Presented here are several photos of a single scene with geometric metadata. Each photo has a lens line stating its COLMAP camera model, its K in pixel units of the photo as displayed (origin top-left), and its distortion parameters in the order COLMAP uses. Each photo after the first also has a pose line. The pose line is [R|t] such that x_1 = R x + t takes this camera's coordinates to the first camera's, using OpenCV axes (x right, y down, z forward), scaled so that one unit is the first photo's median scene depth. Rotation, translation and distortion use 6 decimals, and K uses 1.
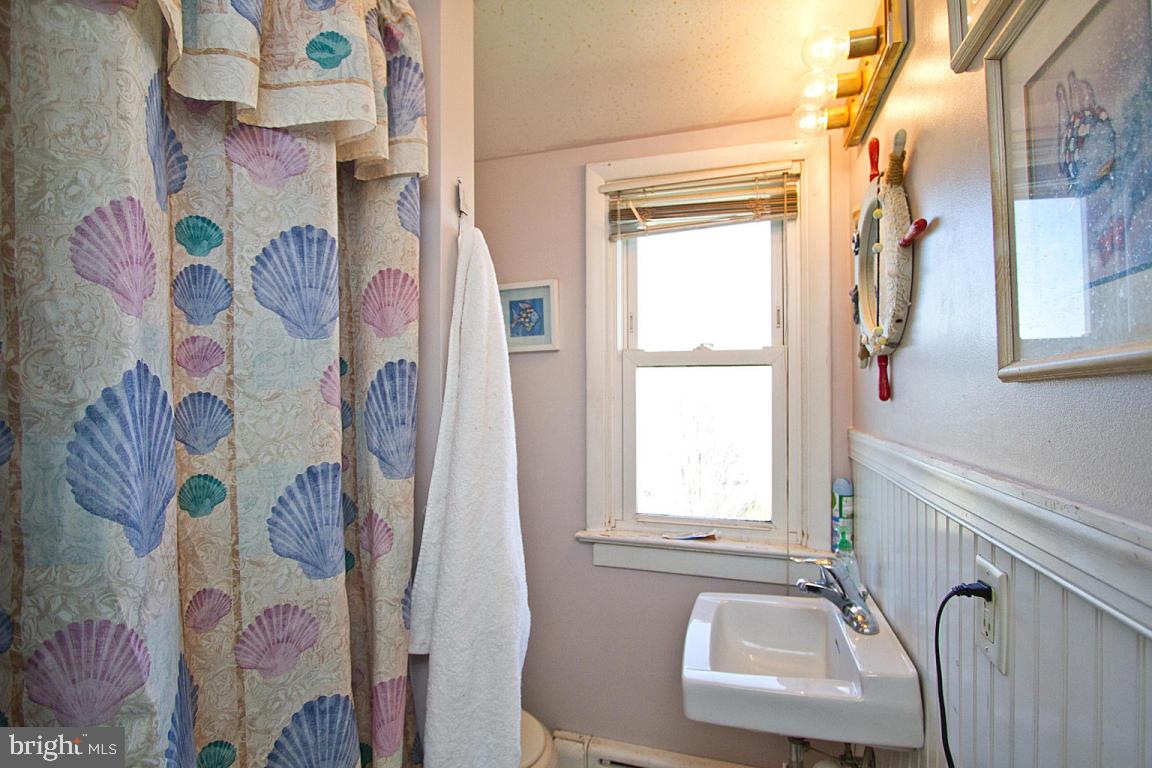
lens RADIAL K [[545.3, 0, 570.1], [0, 545.3, 379.9], [0, 0, 1]] dist [-0.018650, 0.001549]
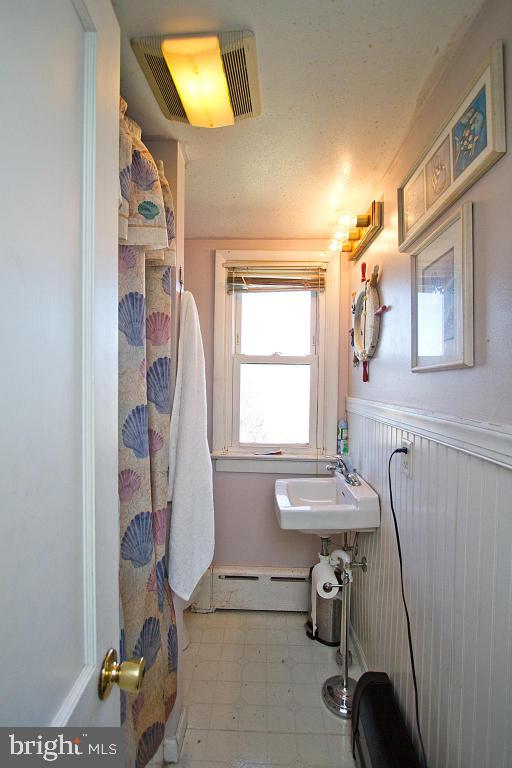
lens RADIAL K [[363.5, 0, 255.4], [0, 363.5, 376.7], [0, 0, 1]] dist [-0.018650, 0.001549]
pose [[0.961355, 0.018435, 0.274695, -0.242552], [-0.021807, 0.999720, 0.009227, 0.012240], [-0.274448, -0.014860, 0.961487, -0.284225]]
